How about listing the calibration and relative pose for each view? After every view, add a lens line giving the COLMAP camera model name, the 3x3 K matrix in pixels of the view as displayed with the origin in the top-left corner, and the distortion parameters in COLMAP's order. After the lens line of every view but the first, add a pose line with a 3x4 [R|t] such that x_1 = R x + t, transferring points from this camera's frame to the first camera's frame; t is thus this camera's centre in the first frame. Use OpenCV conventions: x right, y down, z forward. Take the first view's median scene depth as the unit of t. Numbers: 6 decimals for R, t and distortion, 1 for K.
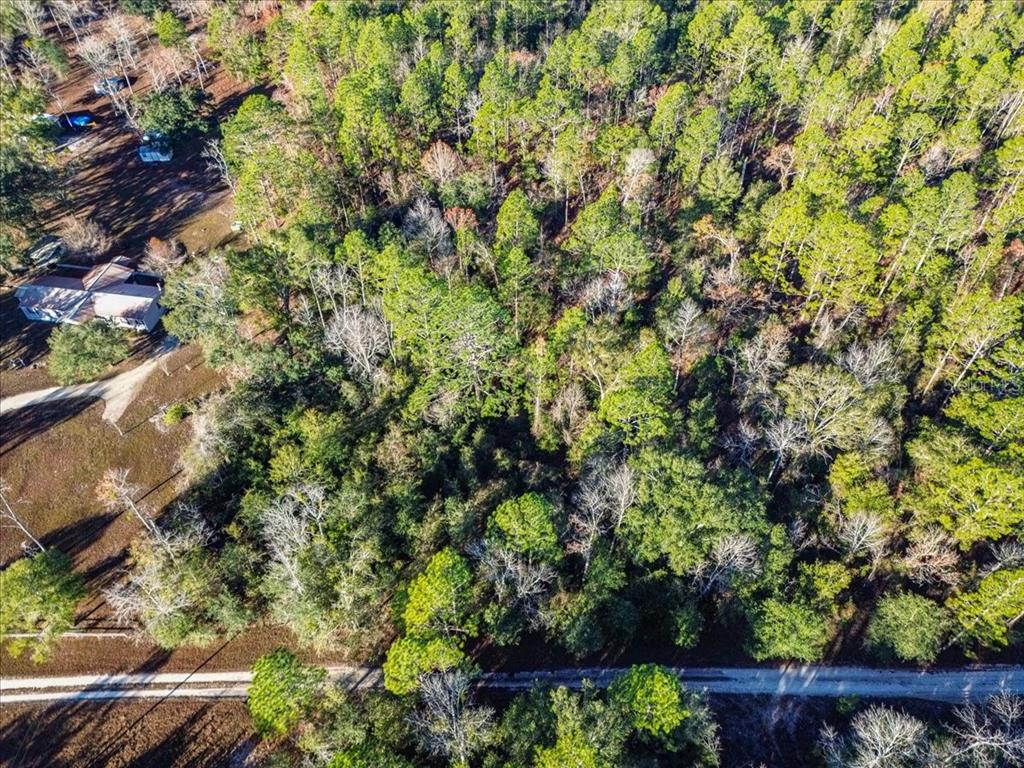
lens RADIAL K [[701.5, 0, 514.5], [0, 701.5, 383.6], [0, 0, 1]] dist [0.006165, -0.000613]
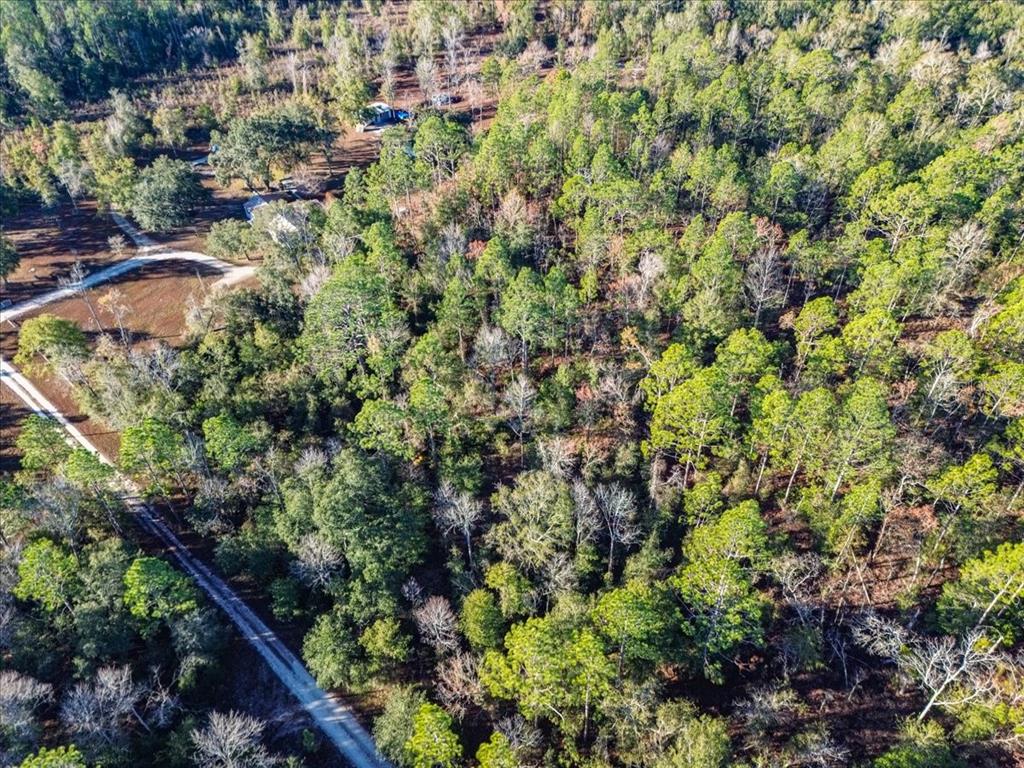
lens RADIAL K [[701.5, 0, 510.7], [0, 701.5, 385.6], [0, 0, 1]] dist [0.006165, -0.000613]
pose [[0.753382, 0.440769, -0.487994, 0.847346], [-0.491747, 0.870322, 0.026921, -0.143695], [0.436577, 0.219688, 0.872432, 0.108629]]
